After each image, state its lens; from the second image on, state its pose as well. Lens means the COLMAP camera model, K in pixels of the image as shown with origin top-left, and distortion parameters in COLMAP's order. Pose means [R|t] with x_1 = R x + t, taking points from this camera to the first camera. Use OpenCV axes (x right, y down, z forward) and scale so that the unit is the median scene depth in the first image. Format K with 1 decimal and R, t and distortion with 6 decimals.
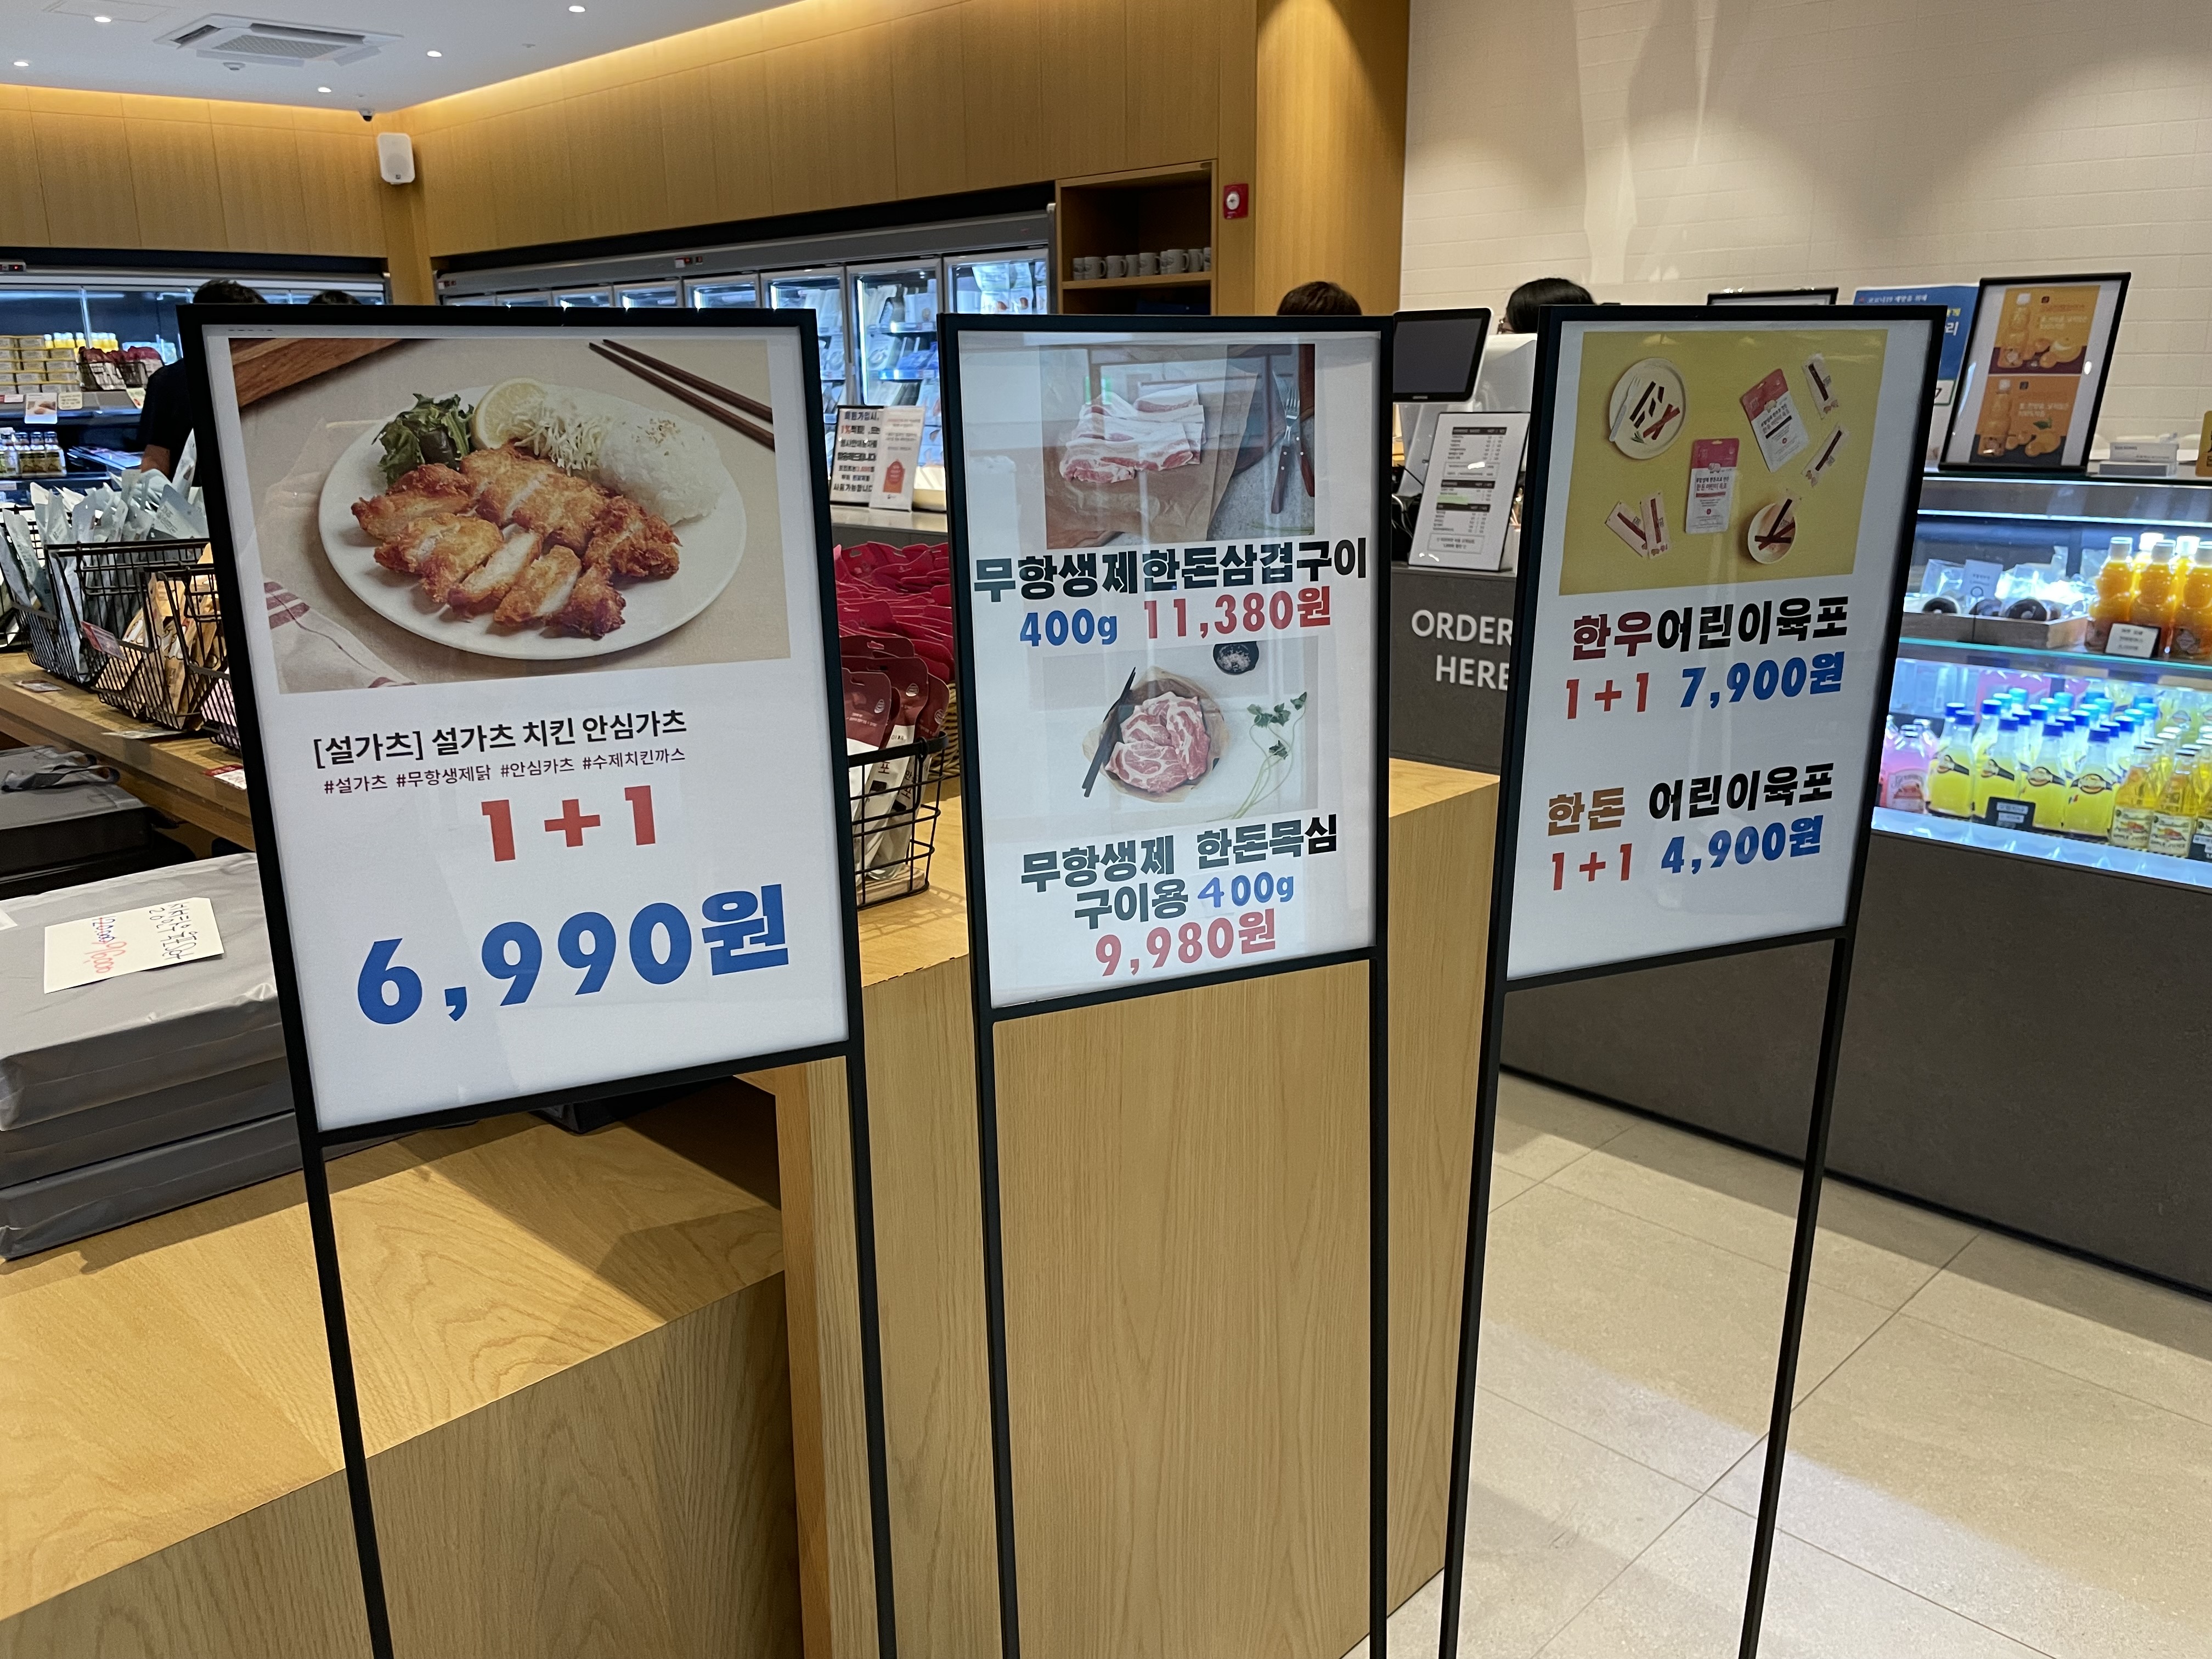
lens RADIAL K [[1687.0, 0, 1101.9], [0, 1687.0, 851.3], [0, 0, 1]] dist [0.065070, -0.081760]
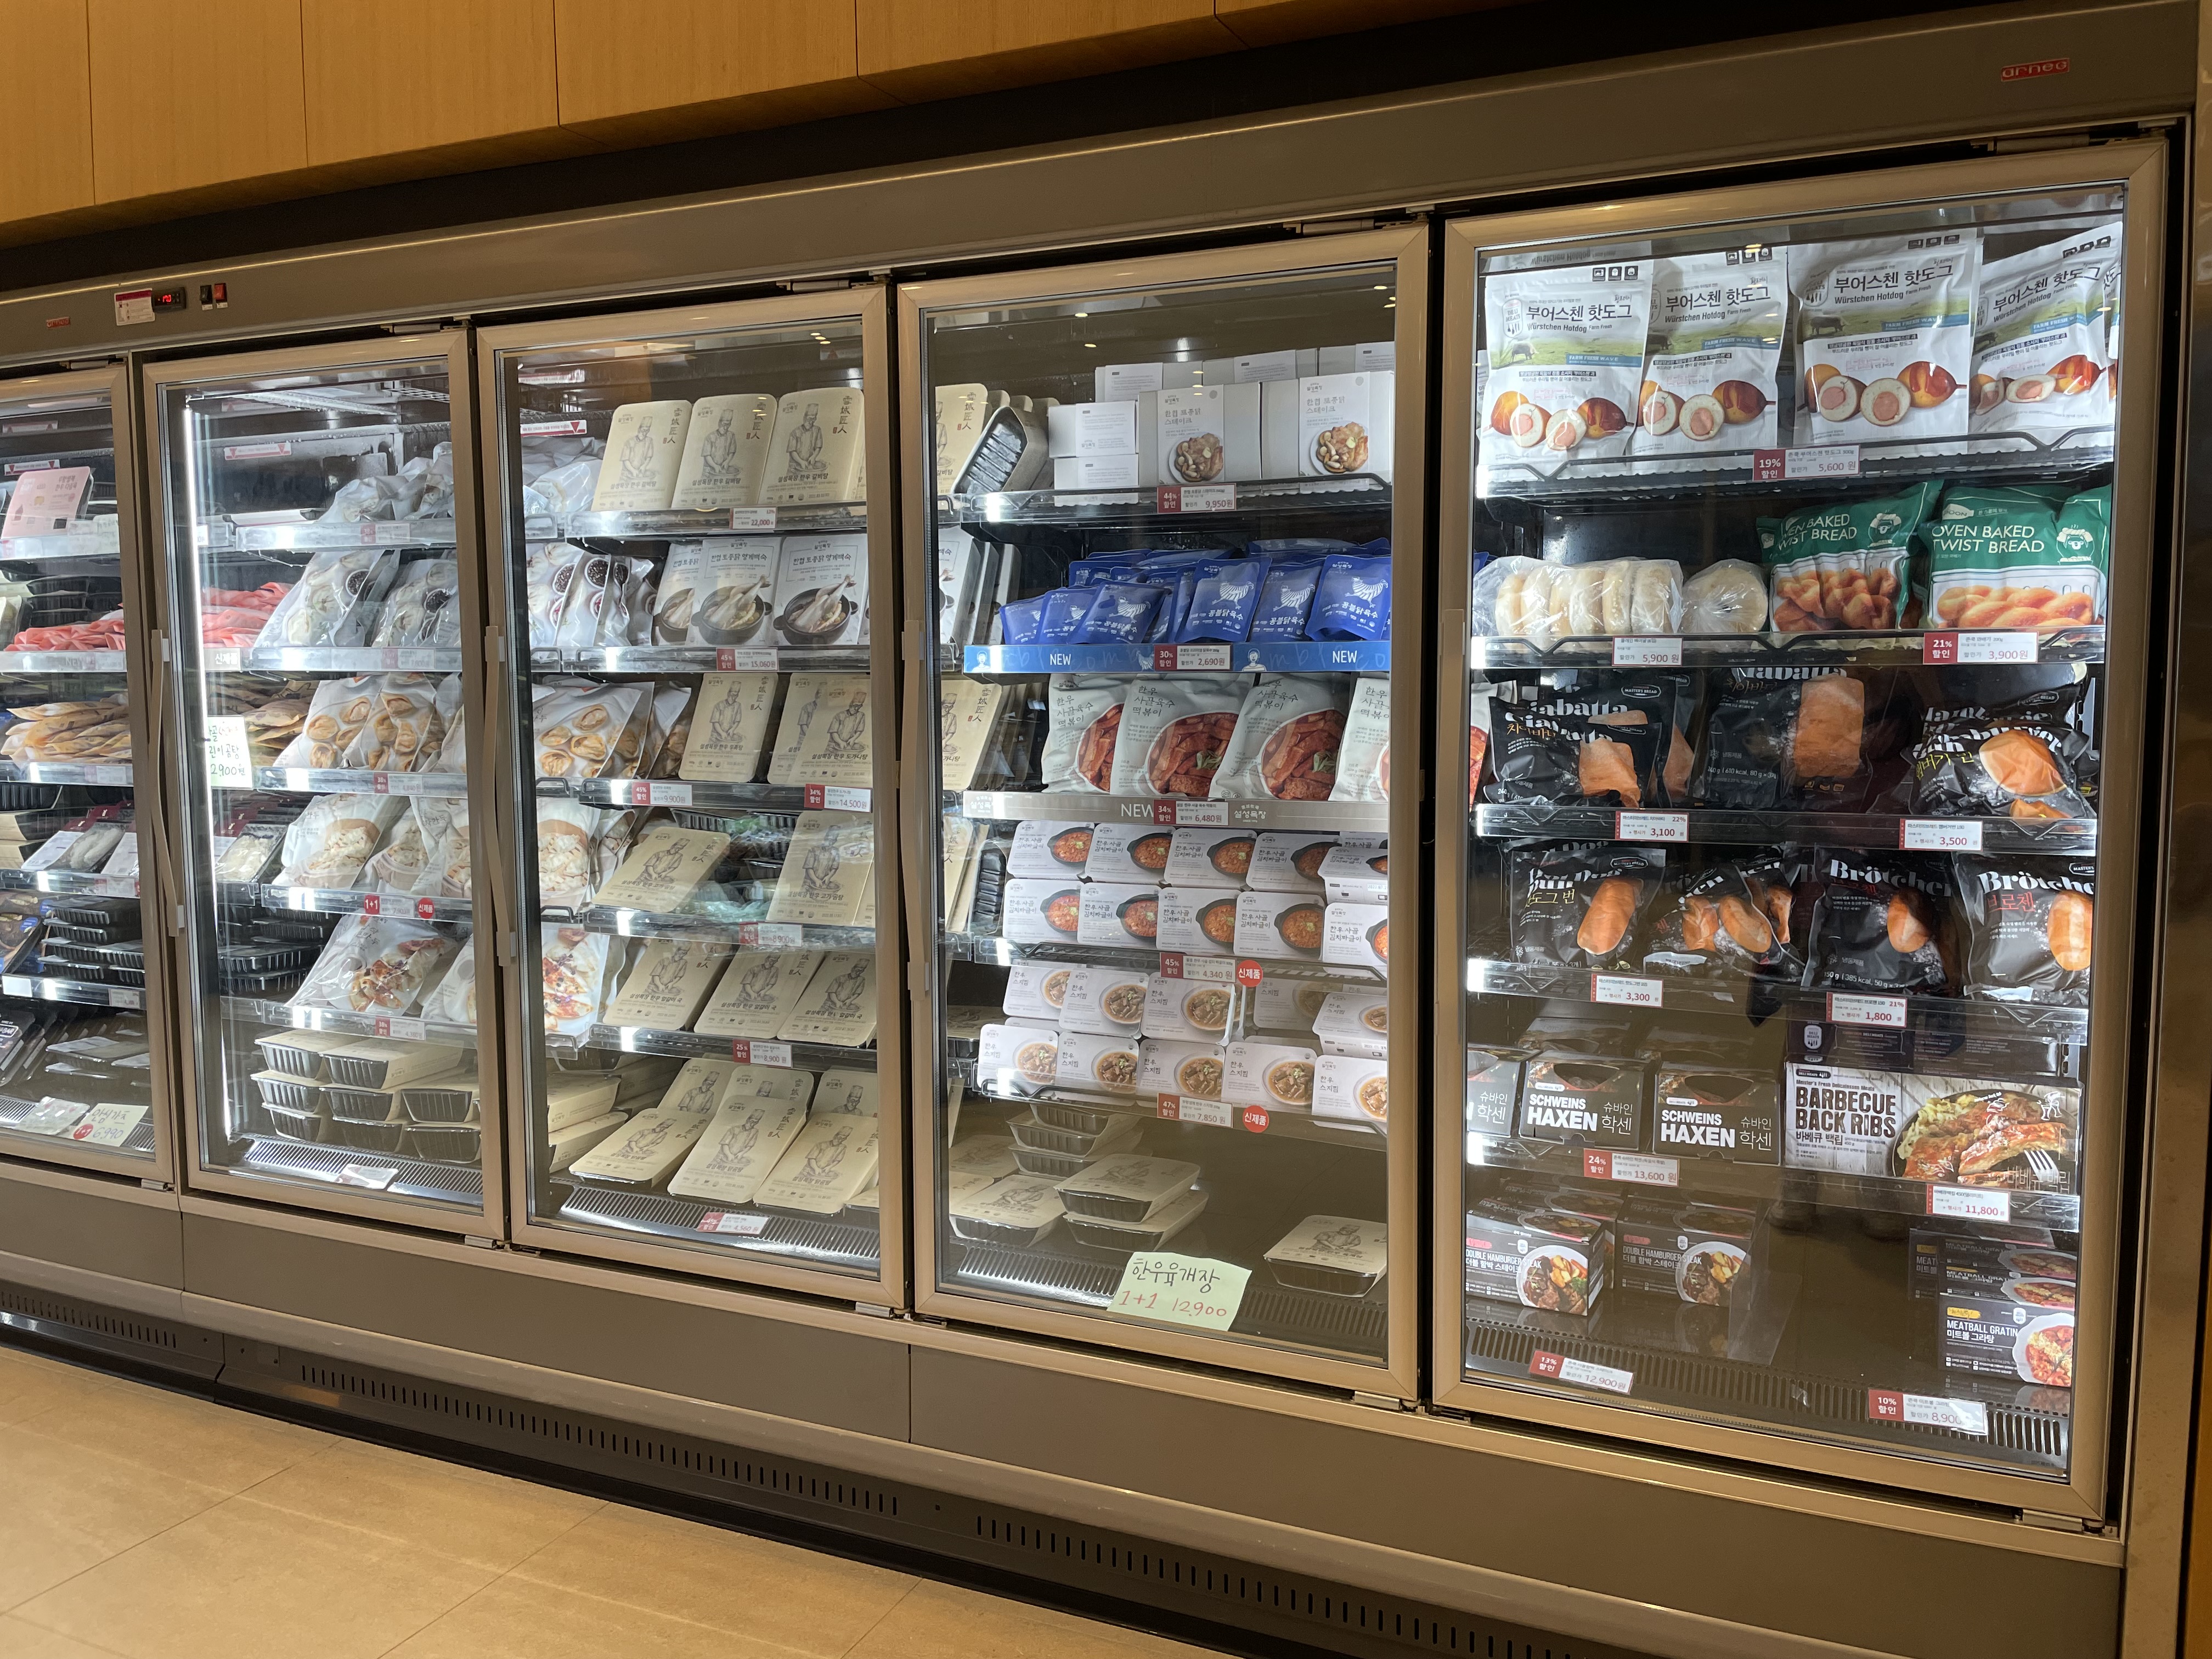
lens RADIAL K [[1687.0, 0, 1096.8], [0, 1687.0, 829.3], [0, 0, 1]] dist [0.065070, -0.081760]
pose [[0.930720, -0.032138, 0.364317, -0.721596], [0.095003, 0.983182, -0.155973, -0.675724], [-0.353177, 0.179778, 0.918121, 2.412360]]
